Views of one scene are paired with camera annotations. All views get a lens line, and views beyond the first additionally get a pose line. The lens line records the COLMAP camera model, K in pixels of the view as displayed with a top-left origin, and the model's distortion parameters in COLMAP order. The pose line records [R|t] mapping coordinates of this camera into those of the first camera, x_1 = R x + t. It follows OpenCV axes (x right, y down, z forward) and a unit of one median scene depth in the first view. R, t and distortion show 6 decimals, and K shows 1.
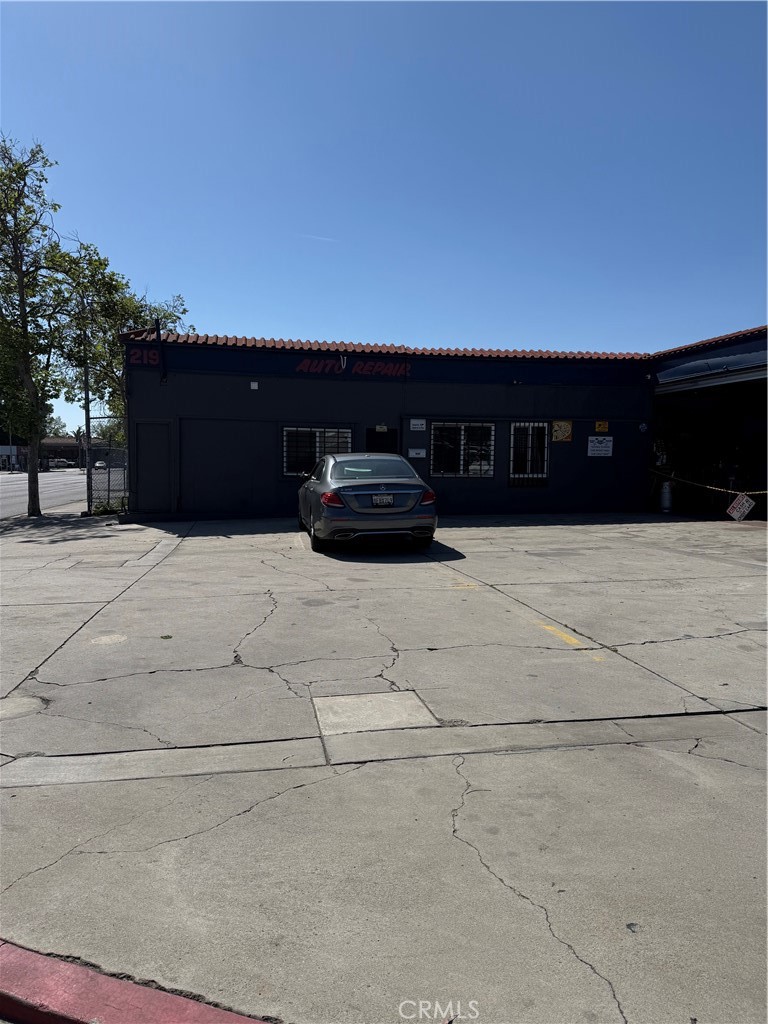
lens RADIAL K [[723.0, 0, 384.0], [0, 723.0, 511.7], [0, 0, 1]] dist [0.061141, -0.015803]
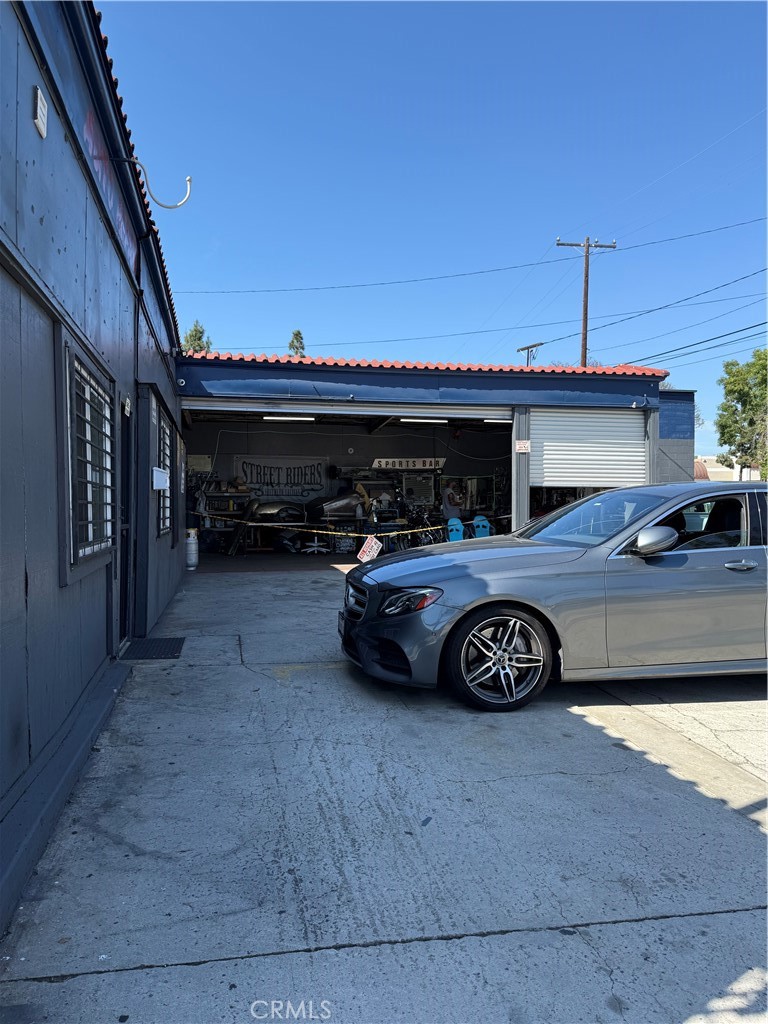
lens RADIAL K [[723.0, 0, 383.8], [0, 723.0, 511.6], [0, 0, 1]] dist [0.061141, -0.015803]
pose [[-0.062365, -0.039918, 0.997255, -0.422748], [0.068410, 0.996679, 0.044173, -0.094134], [-0.995706, 0.070977, -0.059427, 1.029602]]
